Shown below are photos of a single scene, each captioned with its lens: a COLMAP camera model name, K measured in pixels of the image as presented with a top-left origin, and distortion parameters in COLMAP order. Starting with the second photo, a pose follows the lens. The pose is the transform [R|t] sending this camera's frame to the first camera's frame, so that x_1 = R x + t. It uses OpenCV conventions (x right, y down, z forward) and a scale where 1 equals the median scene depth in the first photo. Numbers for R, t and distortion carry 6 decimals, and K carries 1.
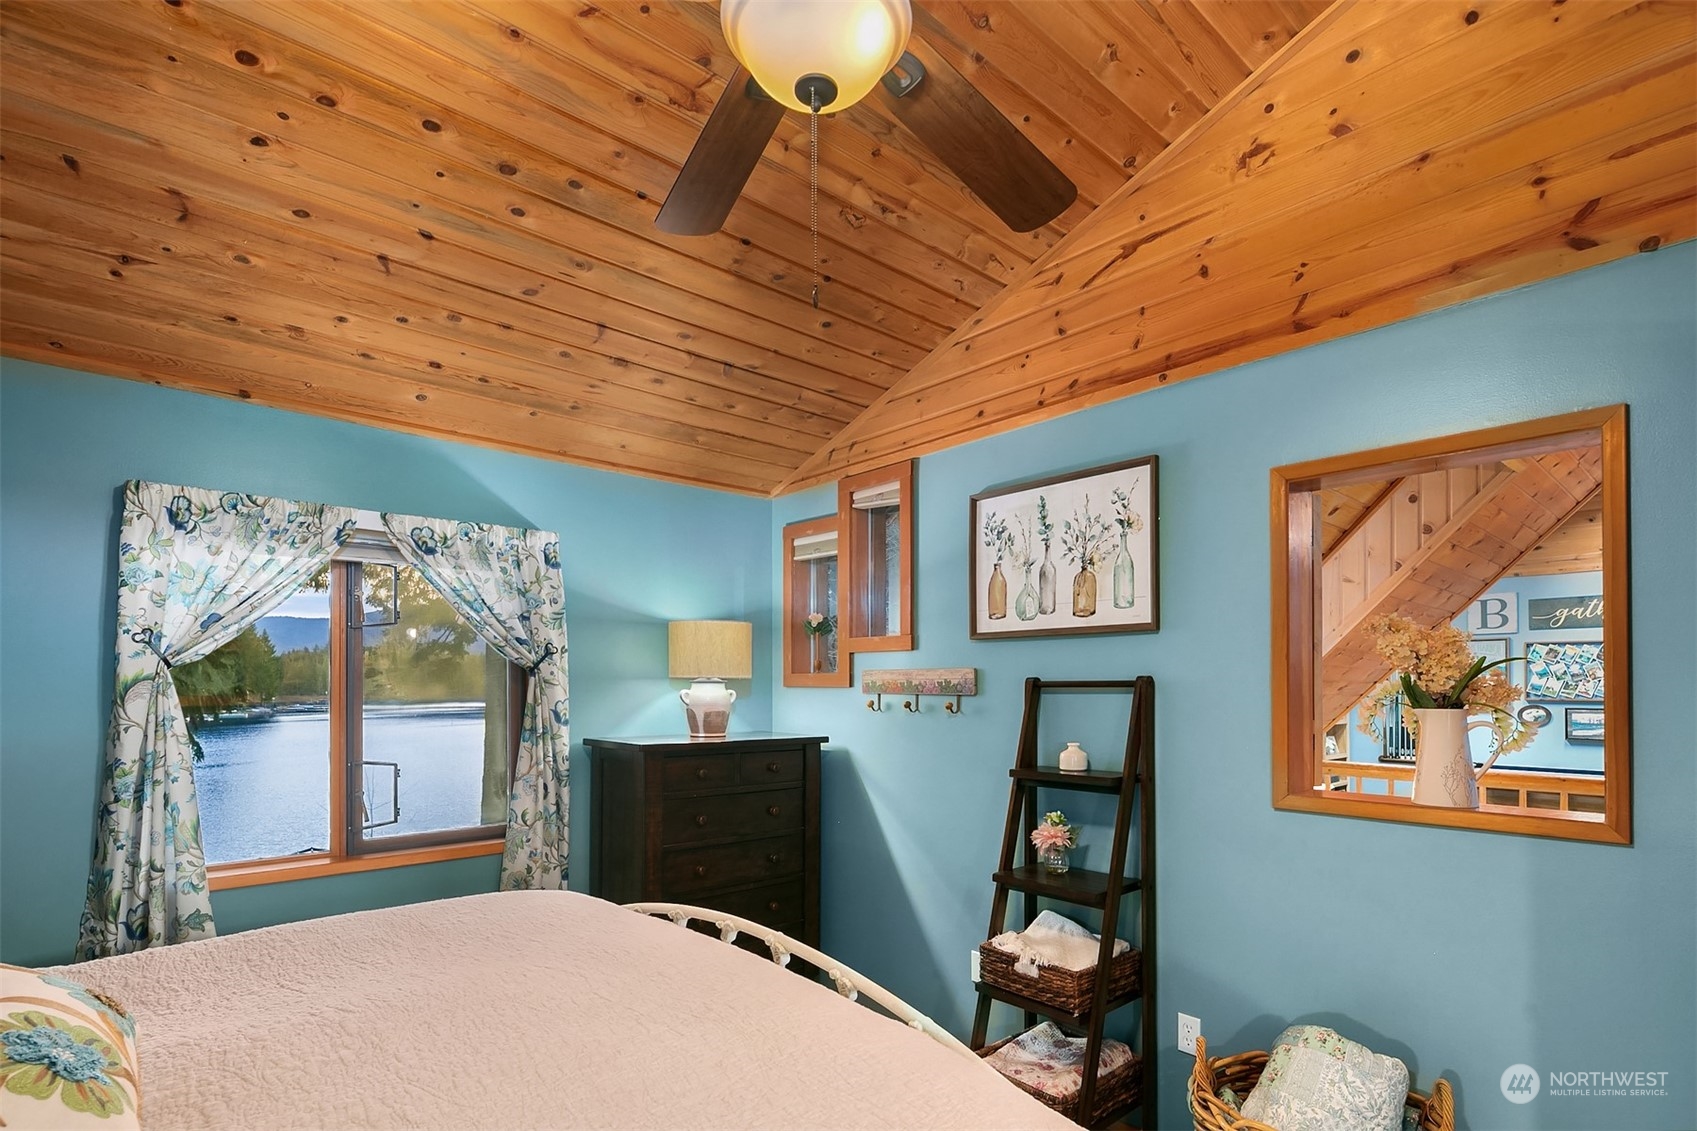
lens RADIAL K [[827.3, 0, 850.0], [0, 827.3, 679.7], [0, 0, 1]] dist [0.000156, 0.000087]
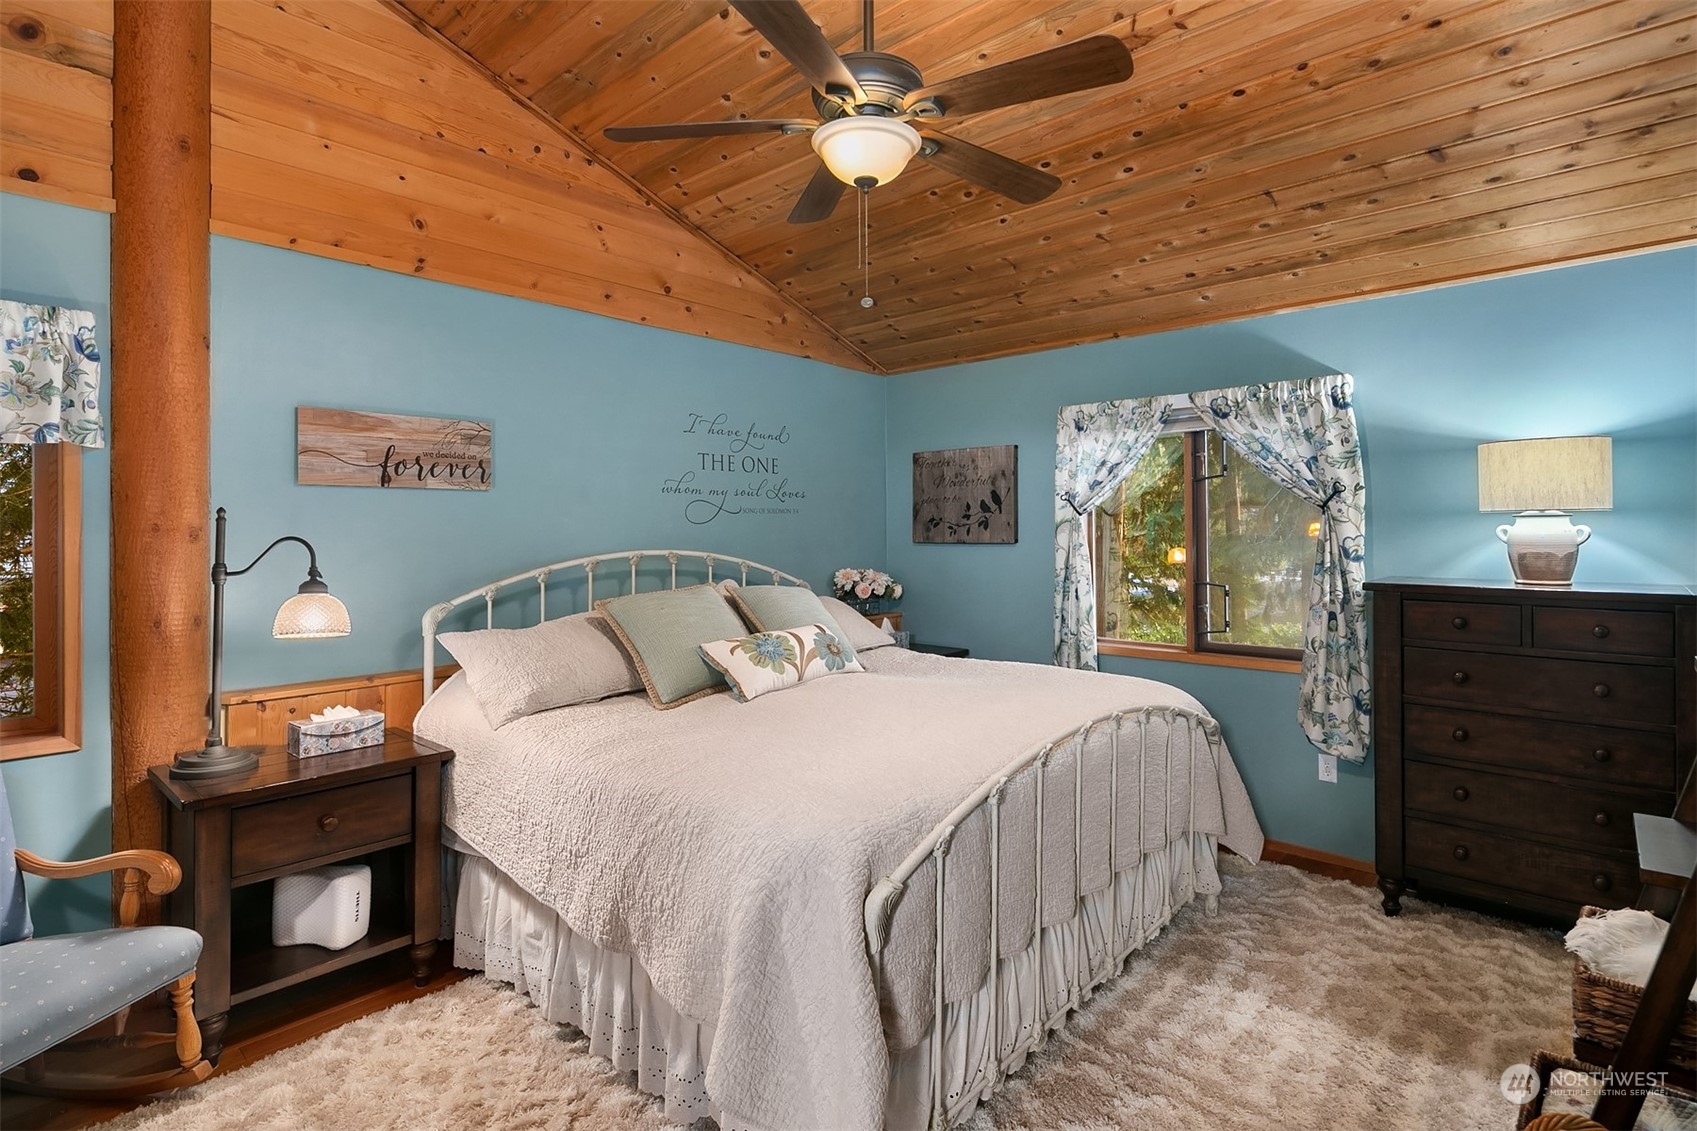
lens RADIAL K [[830.2, 0, 848.2], [0, 830.2, 531.8], [0, 0, 1]] dist [-0.000977, -0.000542]
pose [[0.103538, -0.000210, -0.994626, 0.645000], [0.013134, 0.999913, 0.001157, 0.010043], [0.994539, -0.013183, 0.103531, 0.291646]]
